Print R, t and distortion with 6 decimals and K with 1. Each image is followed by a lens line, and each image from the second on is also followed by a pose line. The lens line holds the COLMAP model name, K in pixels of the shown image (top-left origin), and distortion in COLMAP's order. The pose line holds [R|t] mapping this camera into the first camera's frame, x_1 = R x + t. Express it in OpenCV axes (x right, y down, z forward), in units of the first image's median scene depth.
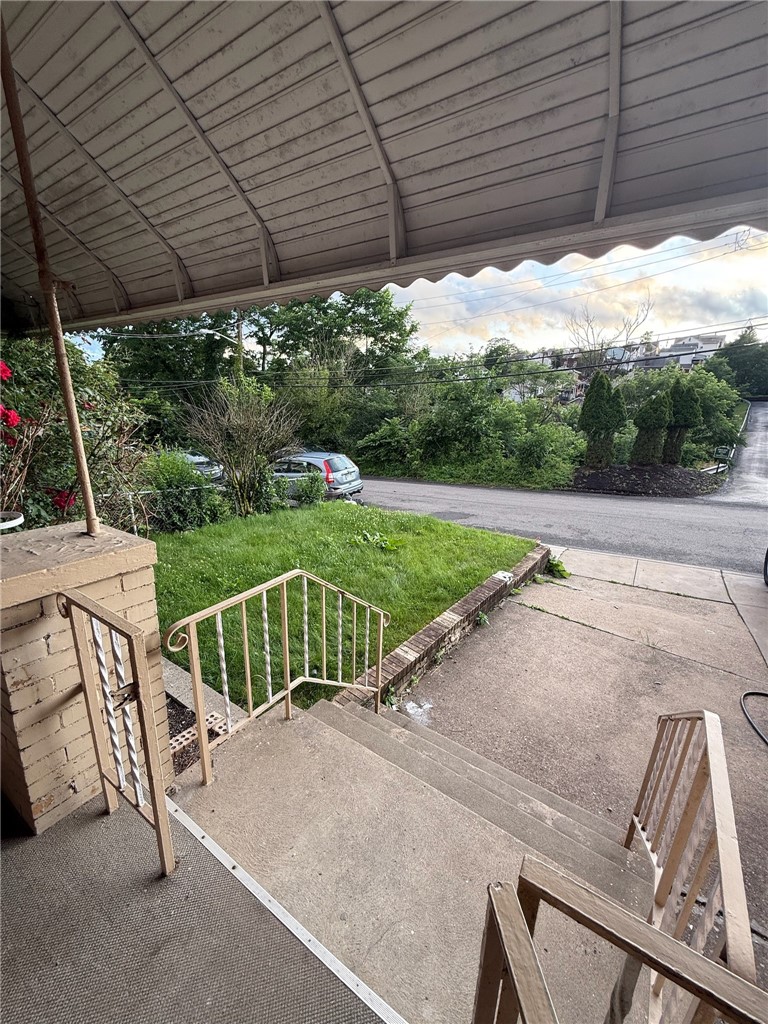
lens RADIAL K [[409.0, 0, 384.0], [0, 409.0, 512.0], [0, 0, 1]] dist [0.001972, -0.000059]
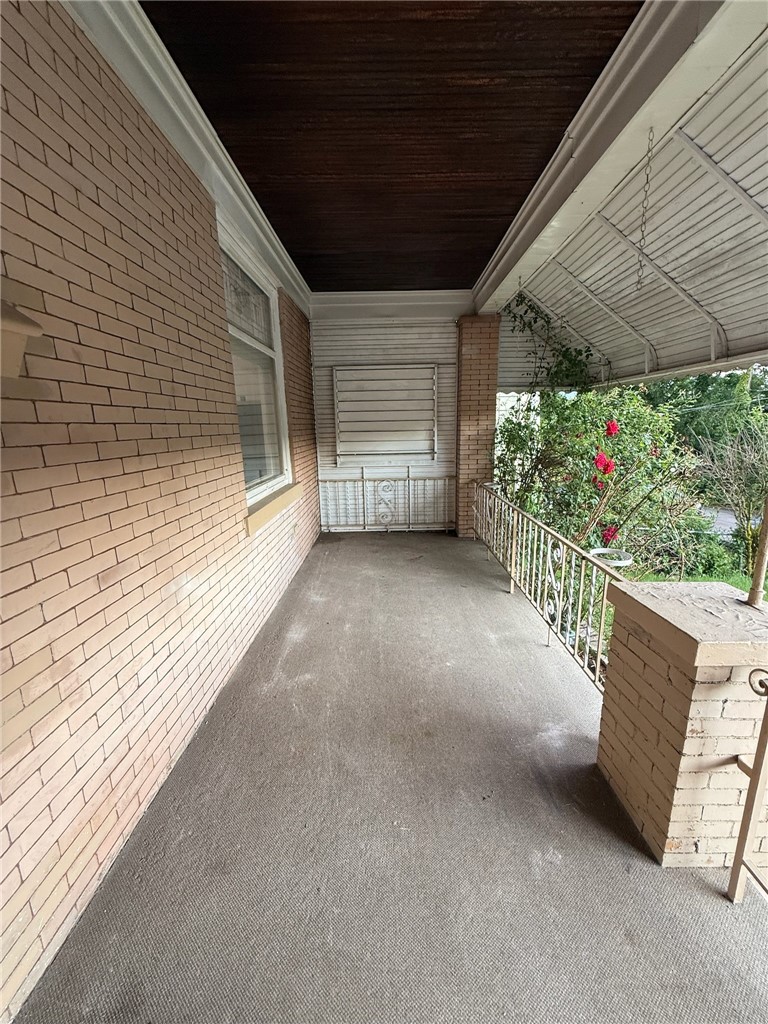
lens RADIAL K [[409.0, 0, 384.0], [0, 409.0, 512.0], [0, 0, 1]] dist [0.001972, -0.000059]
pose [[0.546394, 0.140697, -0.825626, -0.419674], [-0.190650, 0.980803, 0.040970, -0.036539], [0.815540, 0.135020, 0.562729, -0.300000]]
